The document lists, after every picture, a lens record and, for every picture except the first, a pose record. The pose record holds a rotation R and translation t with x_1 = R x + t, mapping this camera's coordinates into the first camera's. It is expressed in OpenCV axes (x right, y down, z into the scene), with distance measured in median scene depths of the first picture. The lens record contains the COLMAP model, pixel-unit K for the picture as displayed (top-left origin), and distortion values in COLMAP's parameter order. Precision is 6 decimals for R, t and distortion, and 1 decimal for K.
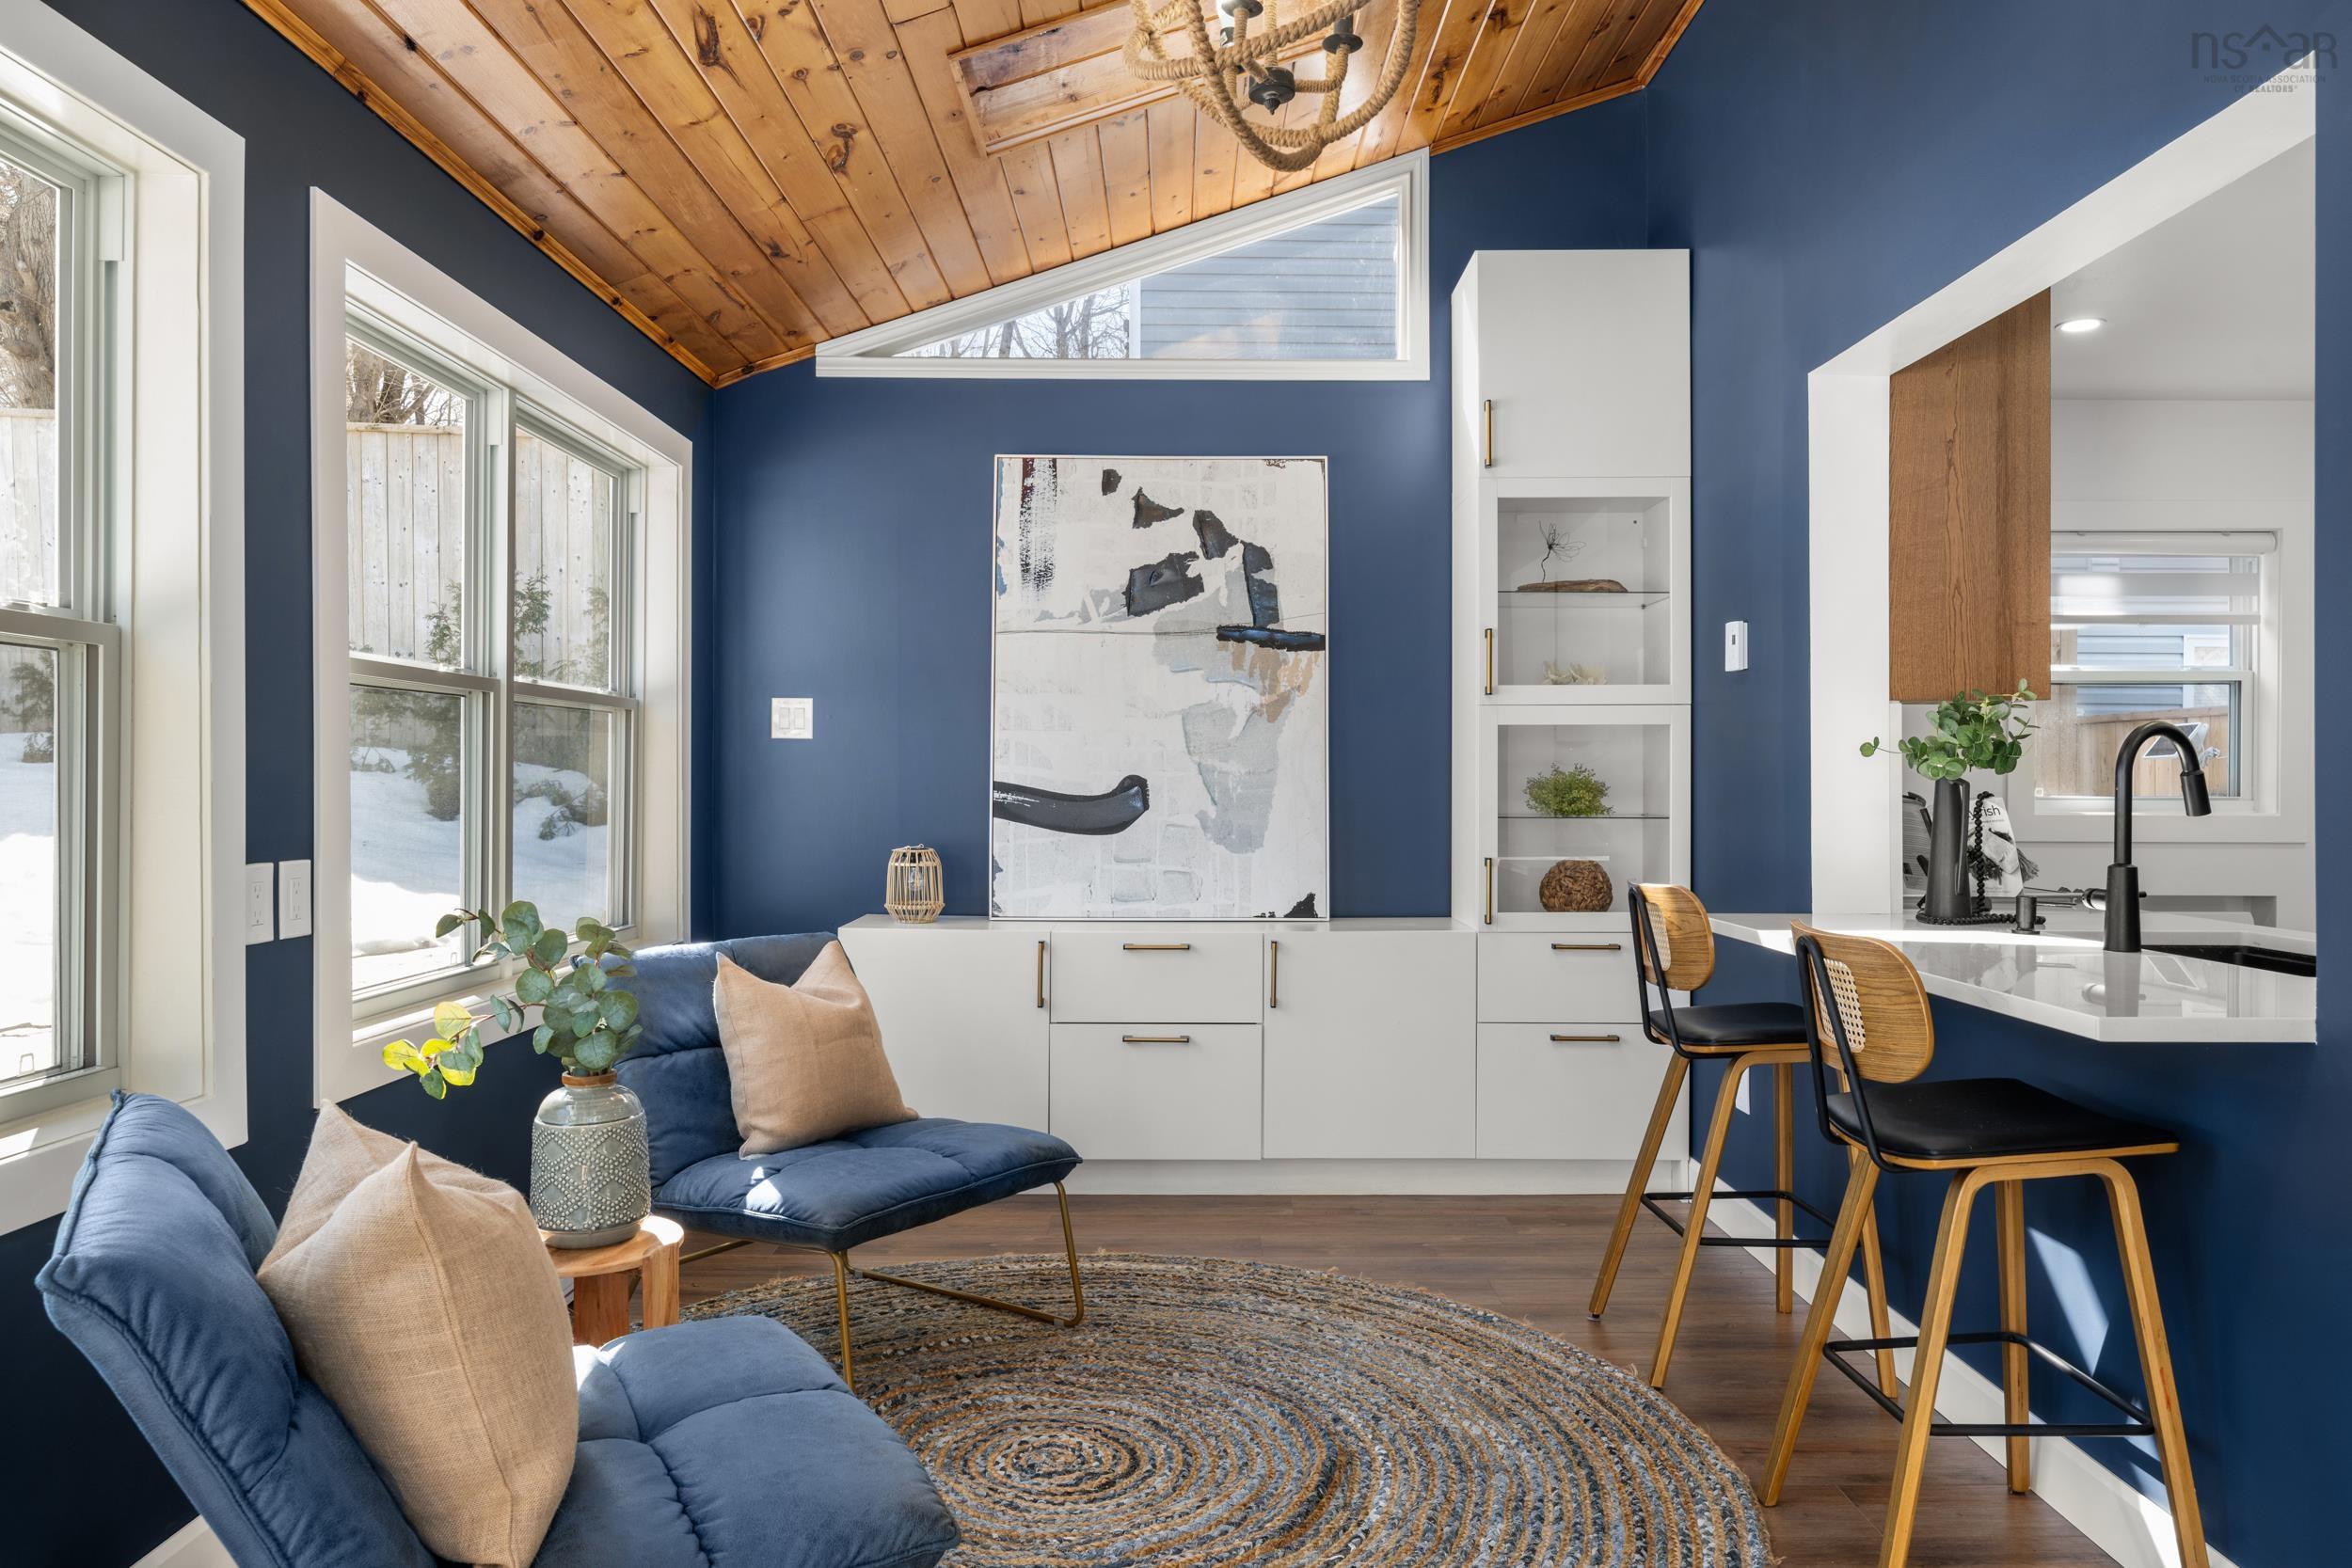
lens RADIAL K [[1528.0, 0, 1185.1], [0, 1528.0, 789.9], [0, 0, 1]] dist [0.002115, 0.000771]
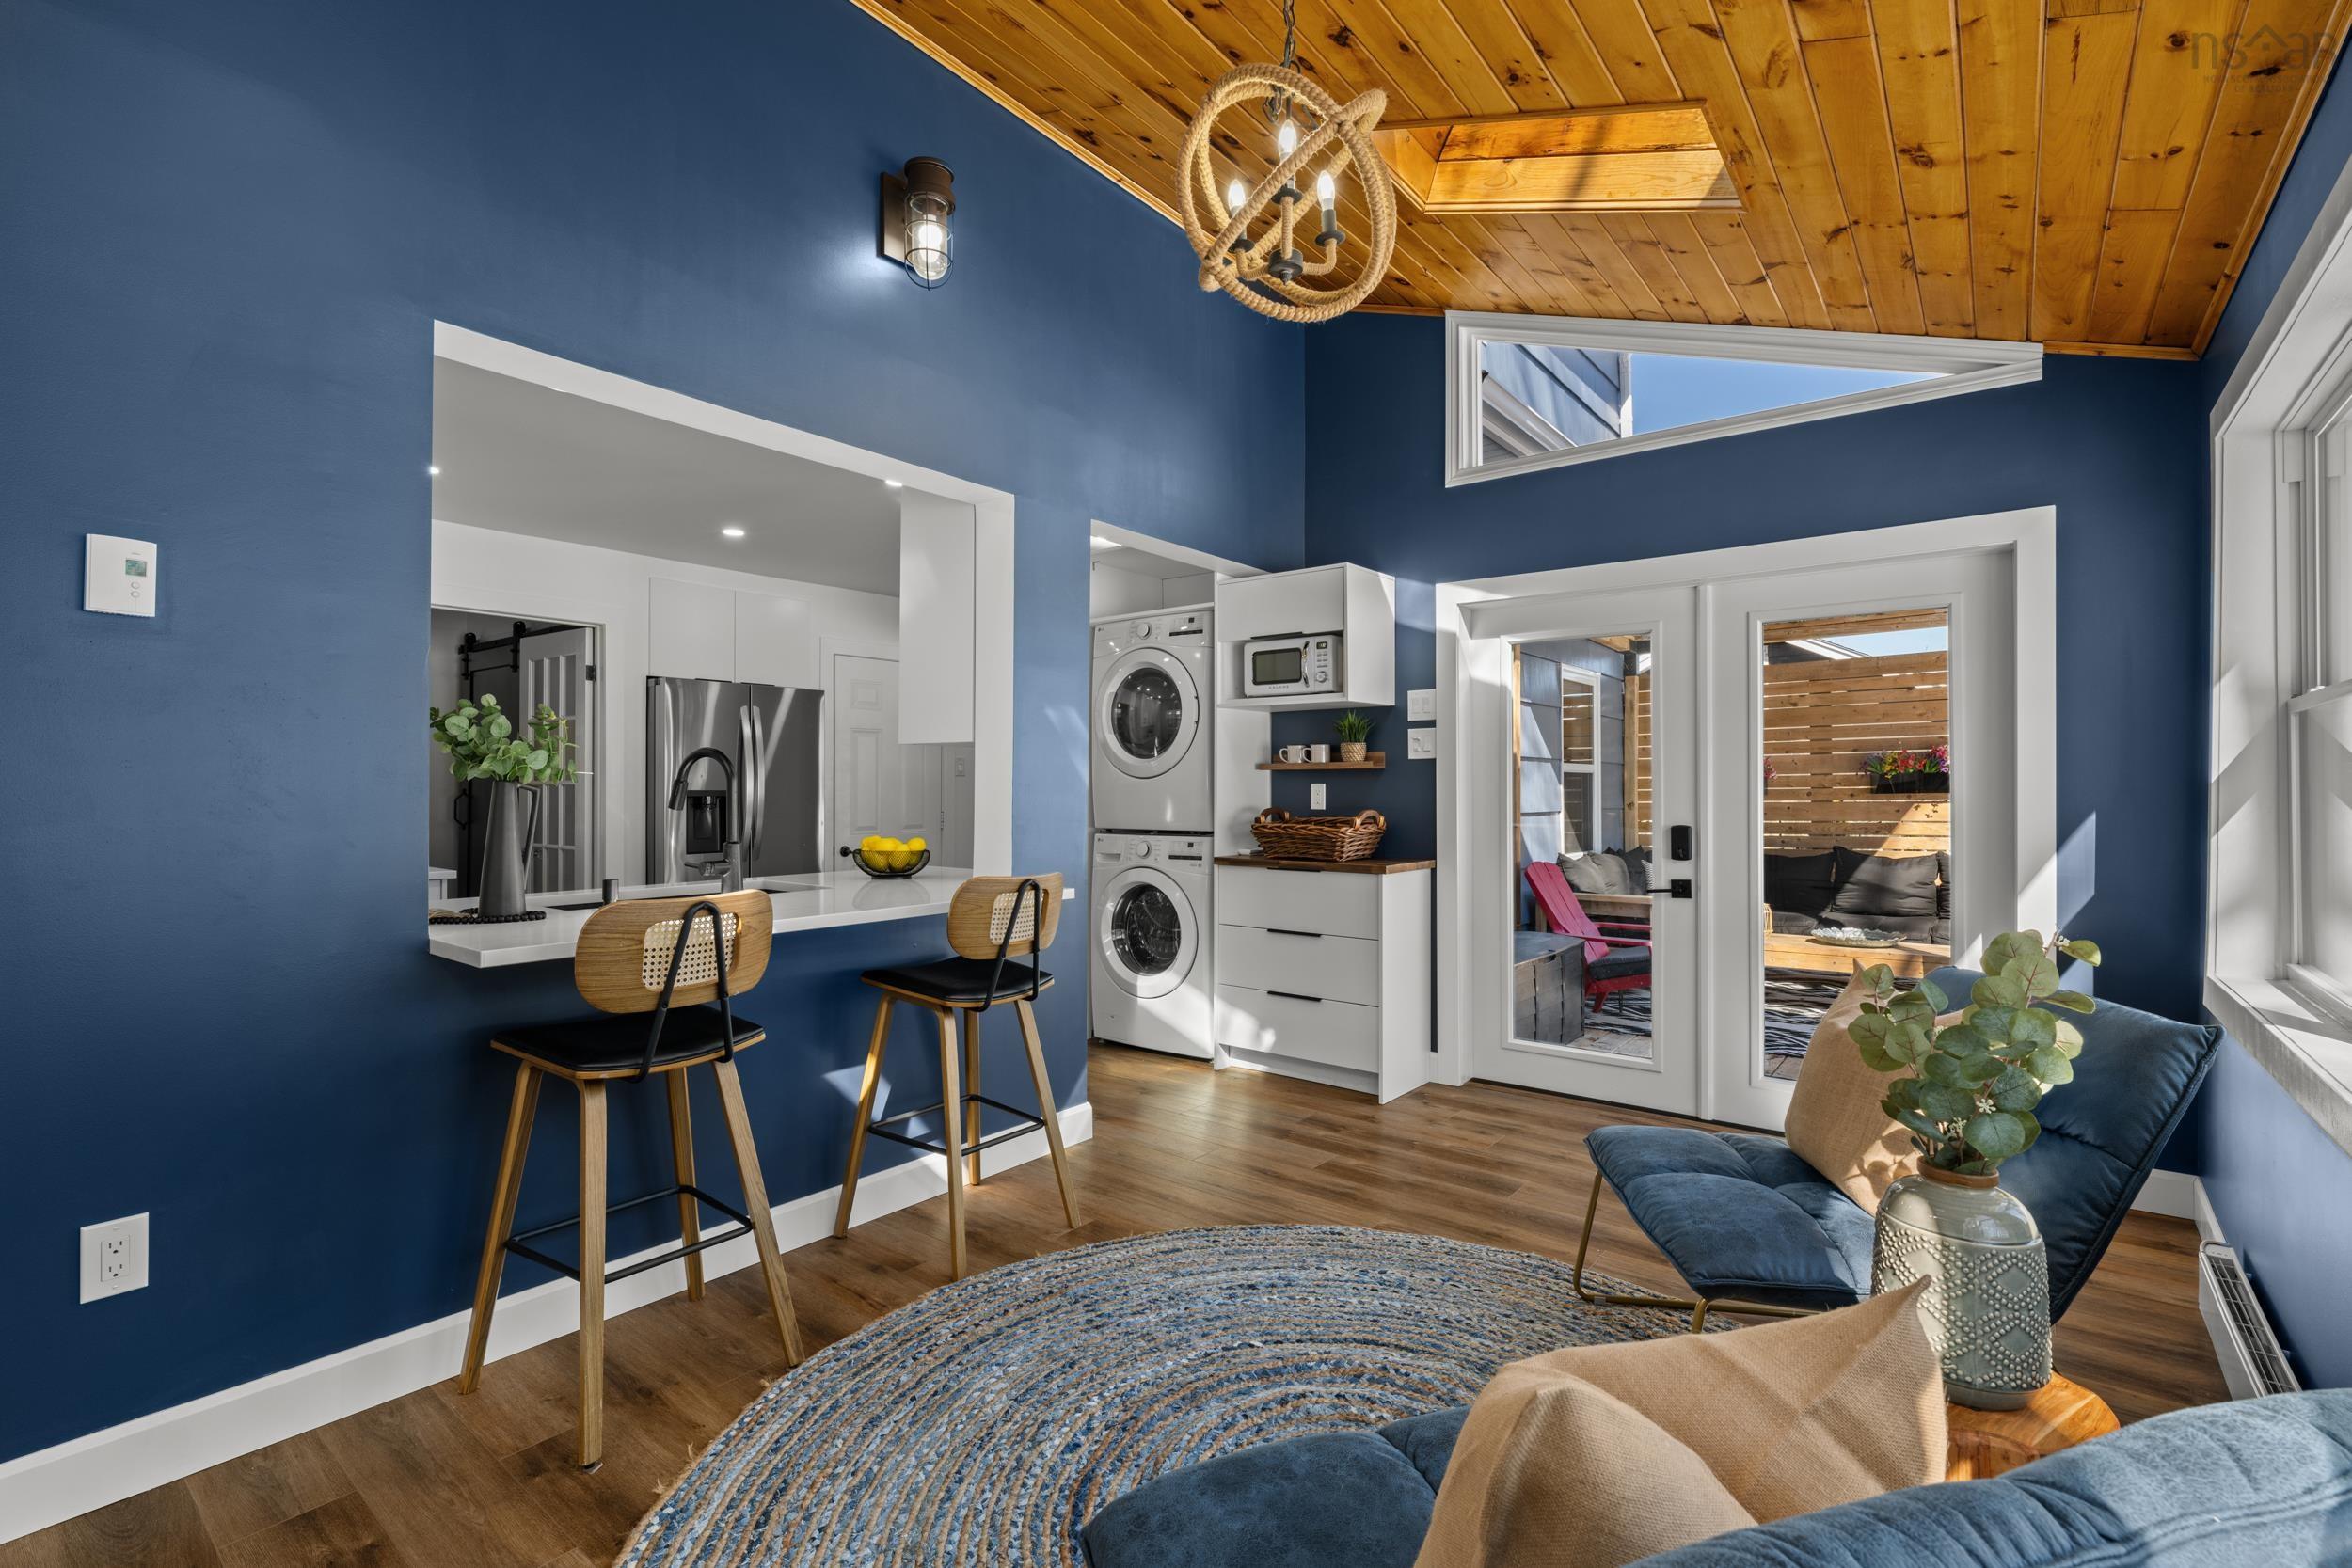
lens RADIAL K [[1070.1, 0, 1187.2], [0, 1070.1, 778.5], [0, 0, 1]] dist [-0.001335, 0.001413]
pose [[-0.785729, 0.003281, 0.618562, -0.321215], [0.001705, 0.999994, -0.003139, -0.008151], [-0.618569, -0.001412, -0.785729, 1.262507]]
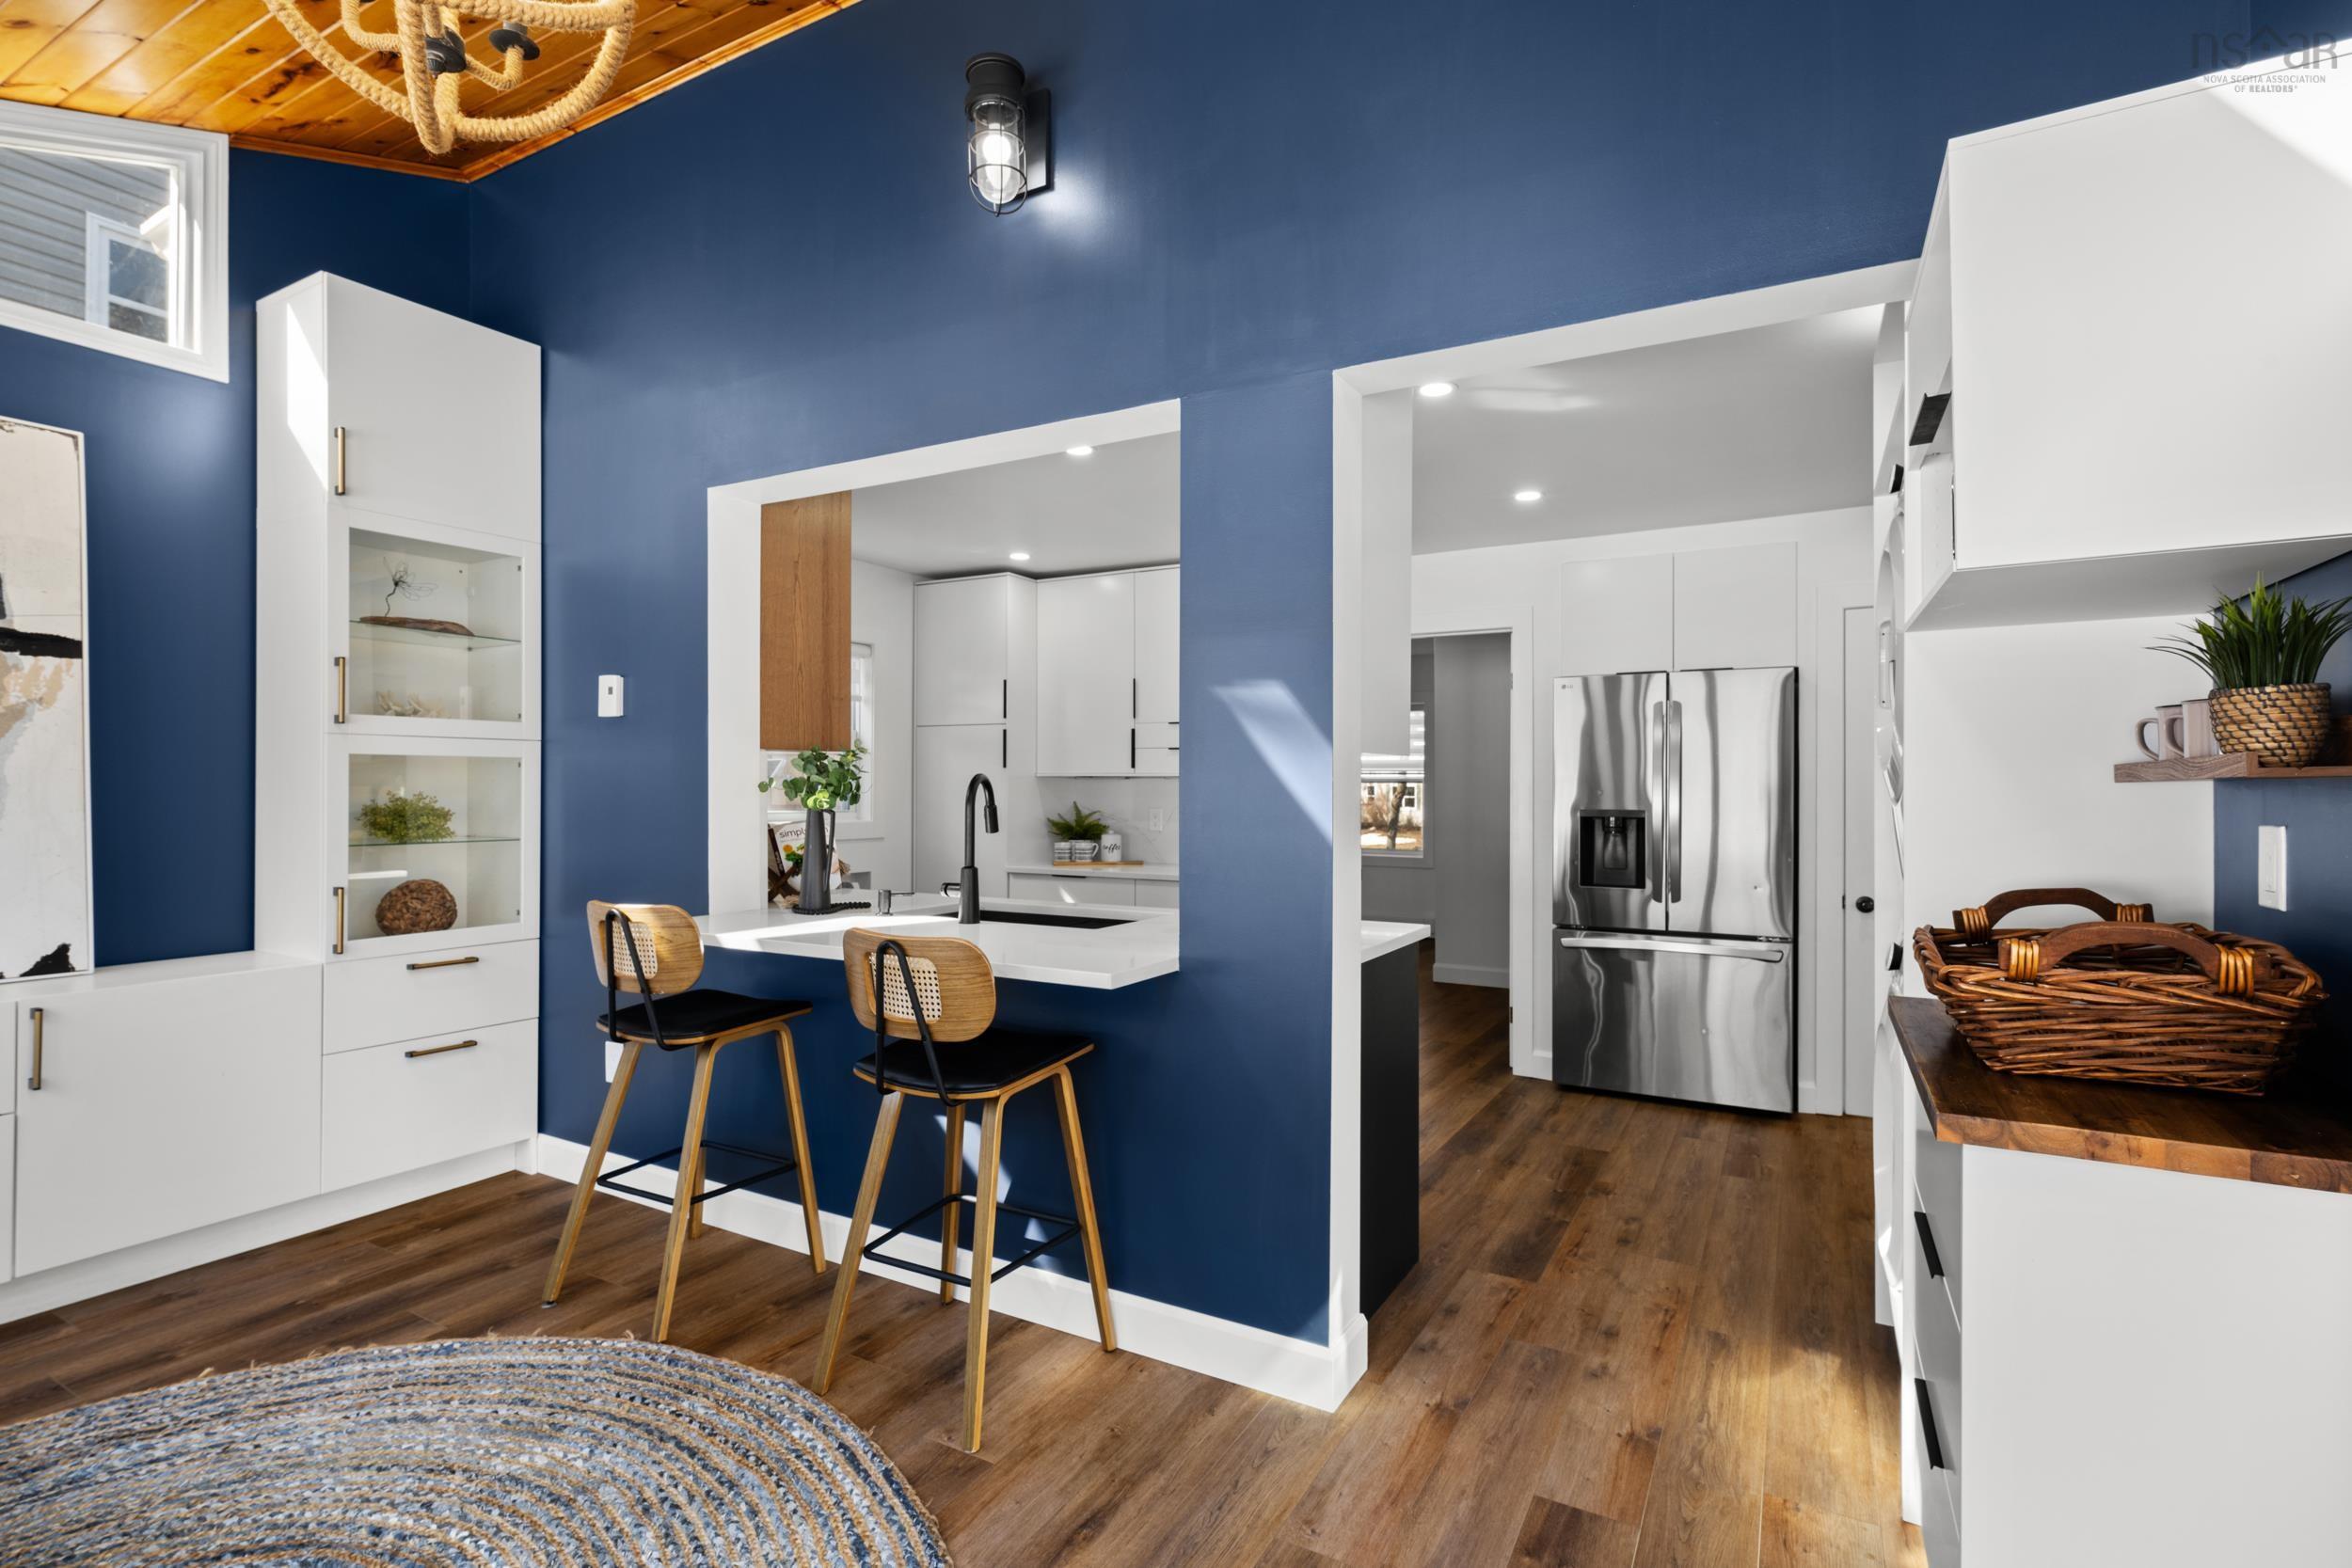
lens RADIAL K [[1103.5, 0, 1162.8], [0, 1103.5, 786.6], [0, 0, 1]] dist [0.005867, 0.000671]
pose [[0.500341, 0.001892, 0.865826, -0.202470], [0.002084, 0.999992, -0.003390, -0.022404], [-0.865826, 0.003501, 0.500334, 0.224786]]
